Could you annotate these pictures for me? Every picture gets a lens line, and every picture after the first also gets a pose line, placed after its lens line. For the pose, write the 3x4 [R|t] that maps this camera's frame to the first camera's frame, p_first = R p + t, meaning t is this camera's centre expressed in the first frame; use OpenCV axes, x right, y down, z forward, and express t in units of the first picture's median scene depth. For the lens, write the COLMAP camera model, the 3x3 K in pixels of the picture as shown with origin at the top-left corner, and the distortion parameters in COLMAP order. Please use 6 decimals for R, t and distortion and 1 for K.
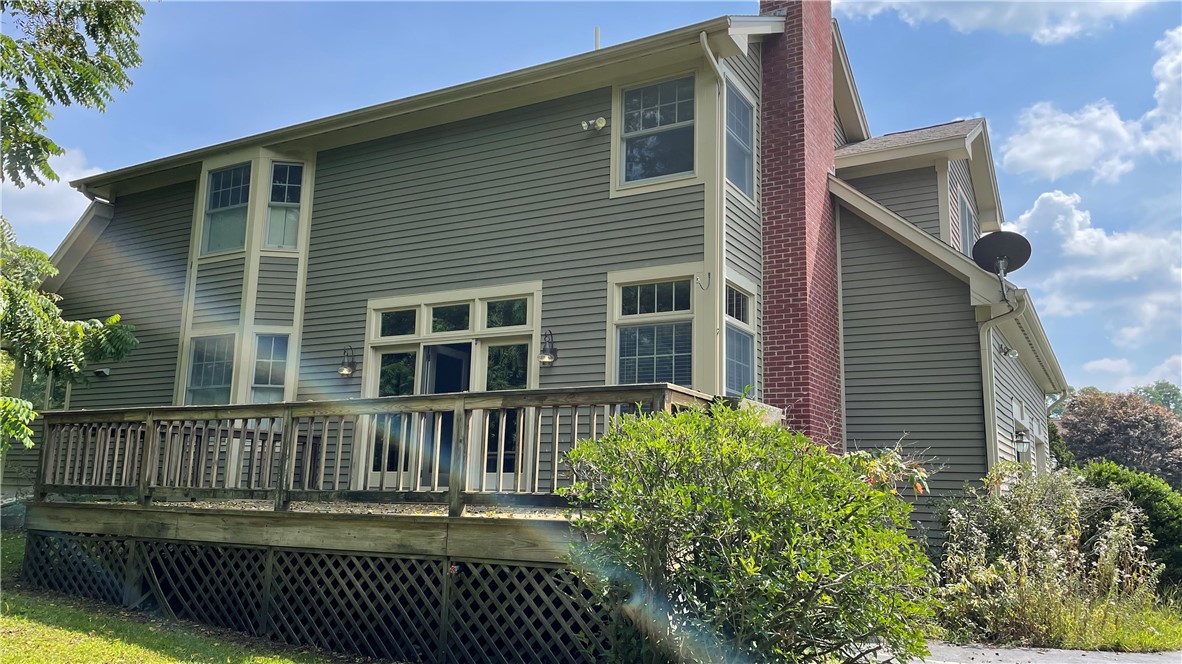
lens RADIAL K [[917.3, 0, 587.2], [0, 917.3, 315.2], [0, 0, 1]] dist [0.001778, -0.004216]
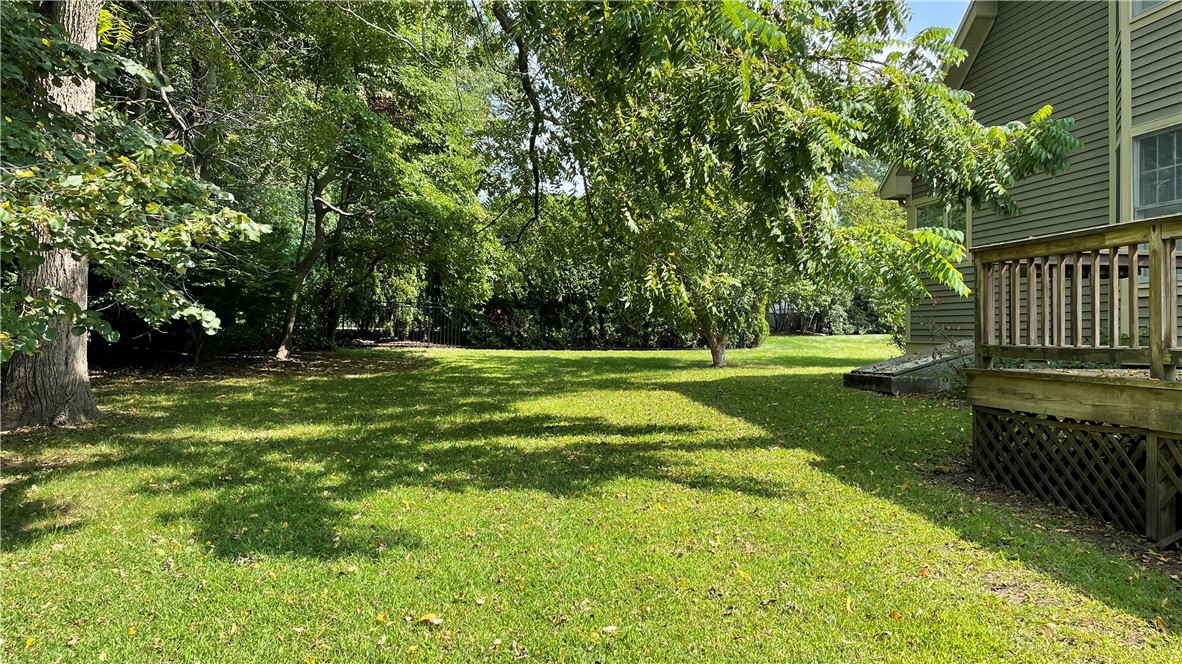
lens RADIAL K [[917.3, 0, 587.2], [0, 917.3, 315.2], [0, 0, 1]] dist [0.001778, -0.004216]
pose [[0.636759, -0.030044, -0.770478, -0.229713], [0.150643, 0.984832, 0.086096, 0.049887], [0.756204, -0.170890, 0.631626, 0.301234]]
